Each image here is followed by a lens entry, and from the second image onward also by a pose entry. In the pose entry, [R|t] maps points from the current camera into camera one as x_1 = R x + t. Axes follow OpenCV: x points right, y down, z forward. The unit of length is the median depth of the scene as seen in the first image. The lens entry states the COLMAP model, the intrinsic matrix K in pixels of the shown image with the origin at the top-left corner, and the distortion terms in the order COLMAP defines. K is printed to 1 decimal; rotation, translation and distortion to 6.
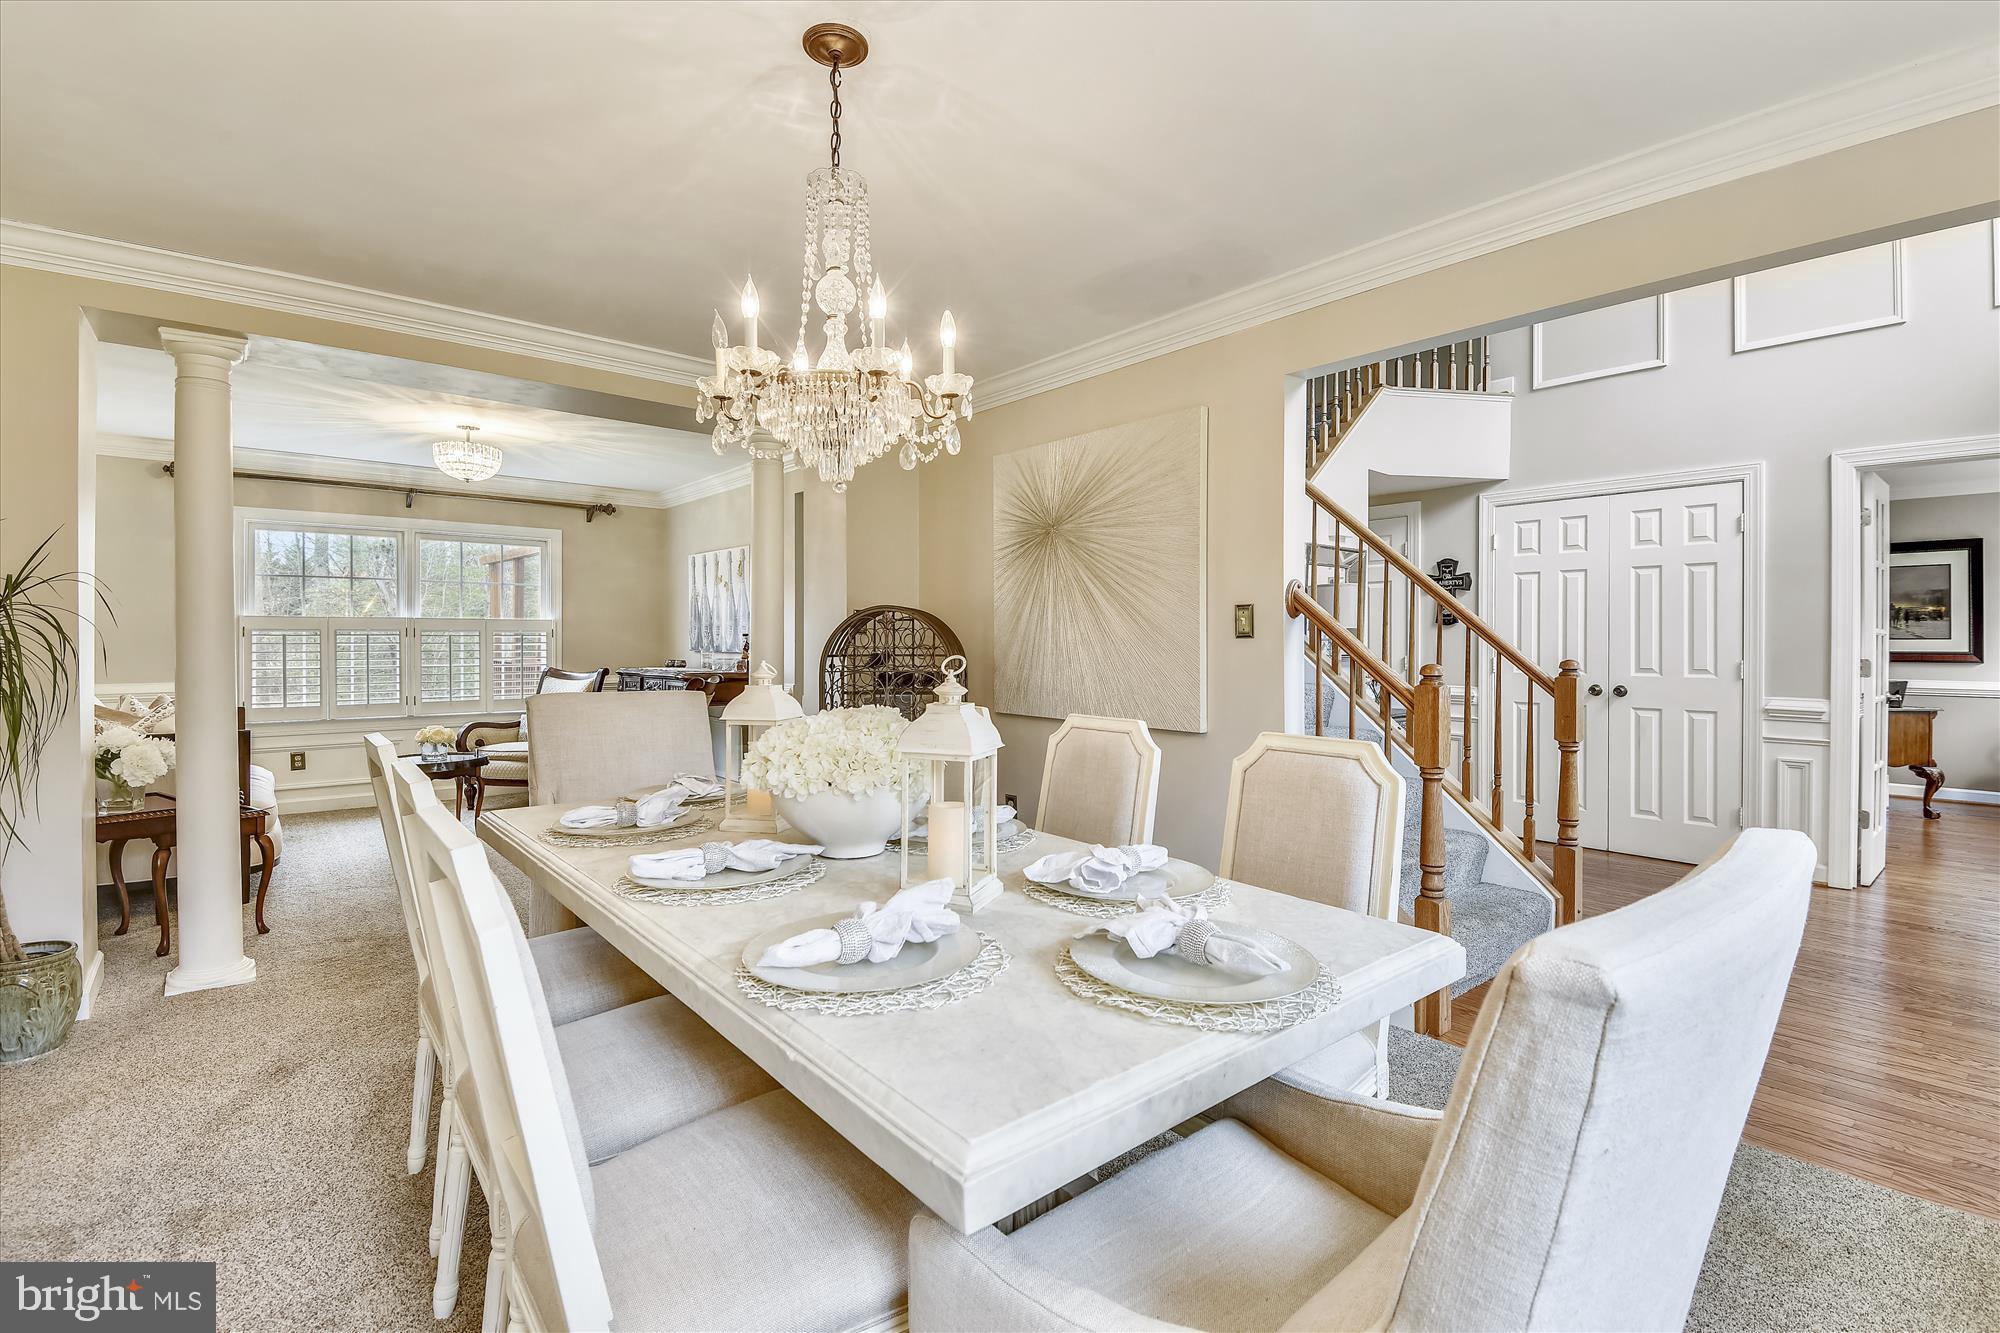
lens RADIAL K [[949.4, 0, 1004.0], [0, 949.4, 640.4], [0, 0, 1]] dist [-0.000041, -0.000004]
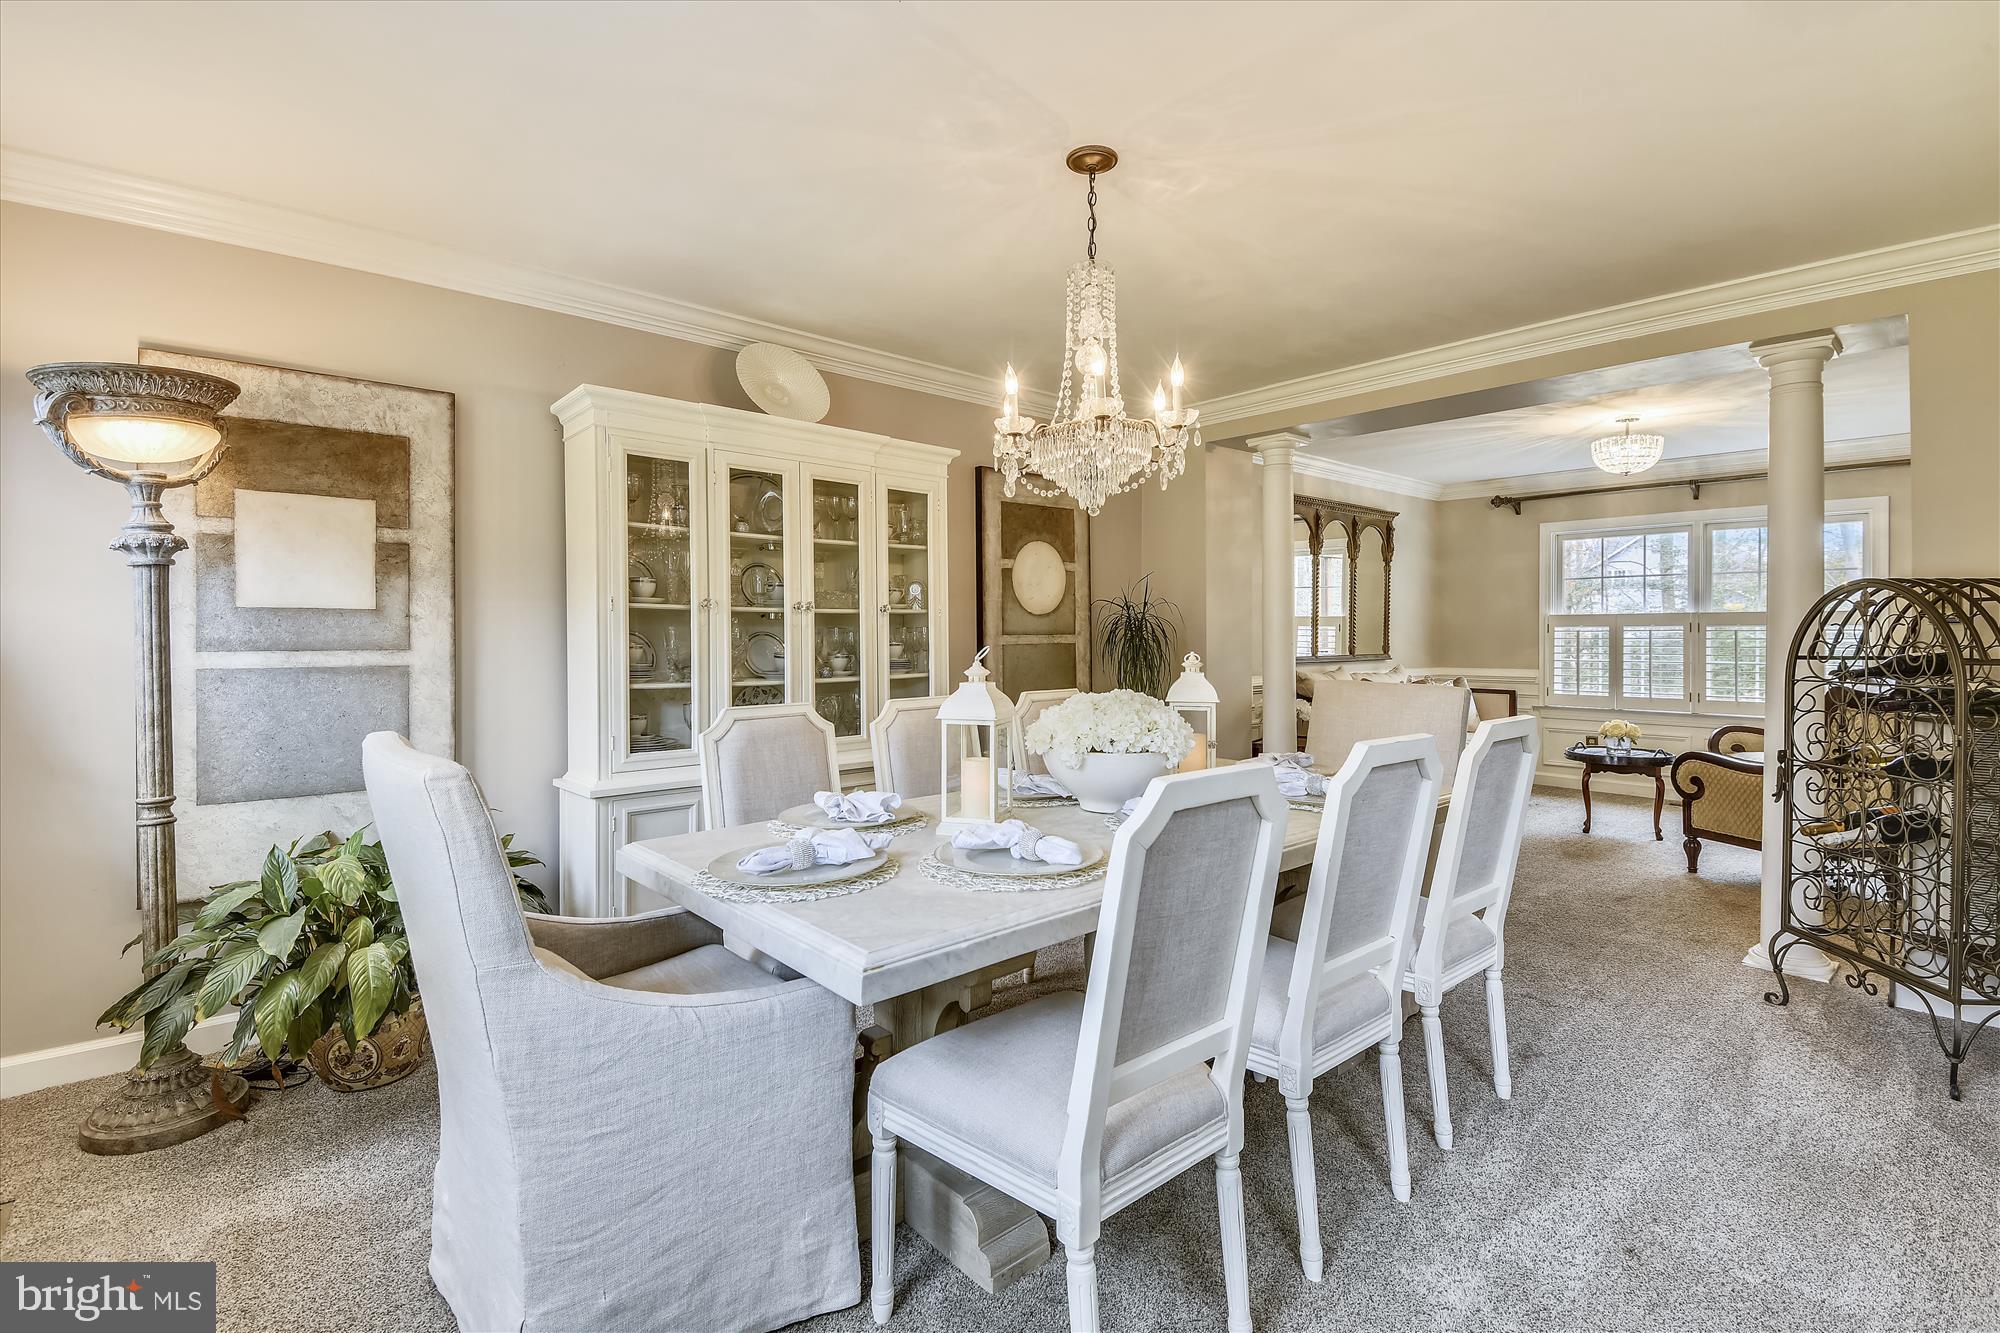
lens RADIAL K [[949.4, 0, 1004.0], [0, 949.4, 640.4], [0, 0, 1]] dist [-0.000041, -0.000004]
pose [[0.051801, 0.004754, -0.998646, 0.324530], [-0.001403, 0.999988, 0.004687, 0.001183], [0.998656, 0.001158, 0.051807, 0.253413]]
